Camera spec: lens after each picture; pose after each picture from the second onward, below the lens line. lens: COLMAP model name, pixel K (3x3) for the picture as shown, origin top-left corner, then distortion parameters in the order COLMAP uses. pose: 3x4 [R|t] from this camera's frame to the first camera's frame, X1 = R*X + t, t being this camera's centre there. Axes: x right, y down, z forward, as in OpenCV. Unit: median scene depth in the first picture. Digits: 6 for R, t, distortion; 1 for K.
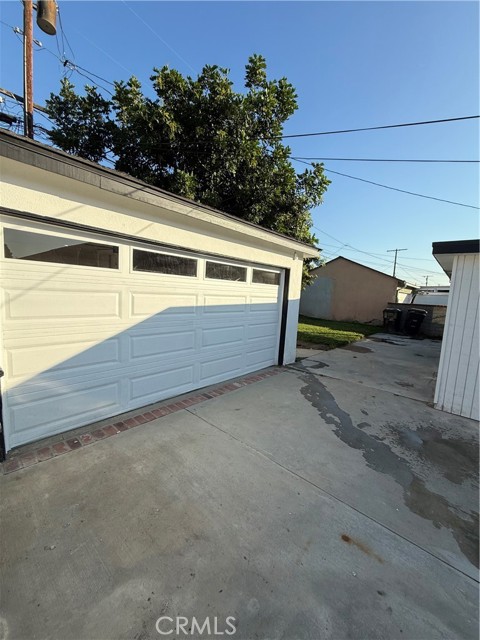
lens RADIAL K [[254.7, 0, 239.9], [0, 254.7, 318.7], [0, 0, 1]] dist [-0.000140, -0.000275]
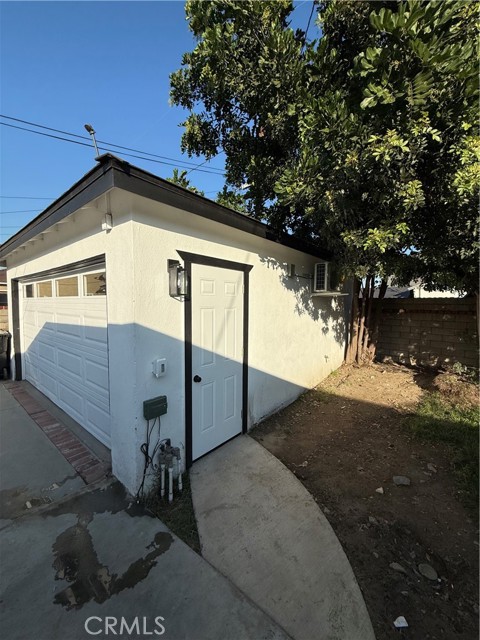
lens RADIAL K [[254.7, 0, 239.9], [0, 254.7, 318.7], [0, 0, 1]] dist [-0.000140, -0.000275]
pose [[0.030556, -0.000440, -0.999533, 0.742725], [-0.111284, 0.993781, -0.003840, -0.125473], [0.993319, 0.111350, 0.030317, 1.410089]]
